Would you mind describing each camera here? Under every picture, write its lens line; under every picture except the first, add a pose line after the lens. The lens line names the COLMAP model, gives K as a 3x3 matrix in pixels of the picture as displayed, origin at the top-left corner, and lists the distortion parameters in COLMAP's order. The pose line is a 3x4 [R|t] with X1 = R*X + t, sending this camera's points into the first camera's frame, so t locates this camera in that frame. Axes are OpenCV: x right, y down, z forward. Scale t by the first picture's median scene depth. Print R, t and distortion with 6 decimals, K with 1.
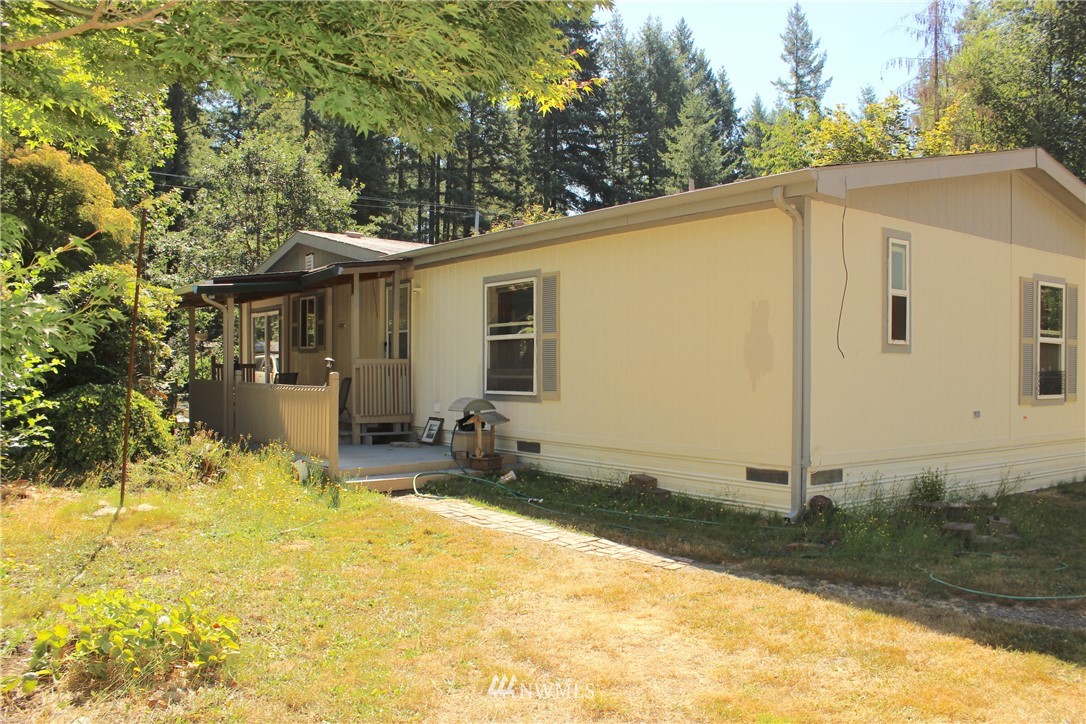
lens RADIAL K [[907.3, 0, 543.0], [0, 907.3, 362.0], [0, 0, 1]] dist [-0.178244, 0.168495]
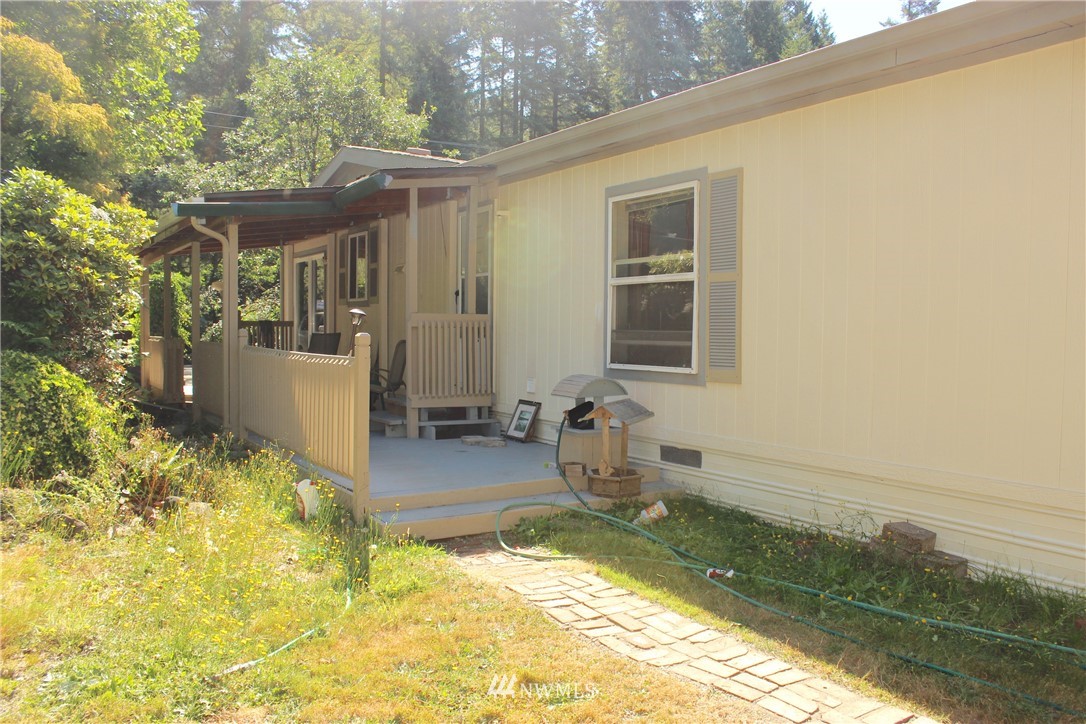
lens RADIAL K [[907.3, 0, 543.0], [0, 907.3, 362.0], [0, 0, 1]] dist [-0.178244, 0.168495]
pose [[0.996050, 0.012527, -0.087900, -0.052540], [-0.008750, 0.999027, 0.043229, 0.003071], [0.088356, -0.042289, 0.995191, 0.352471]]
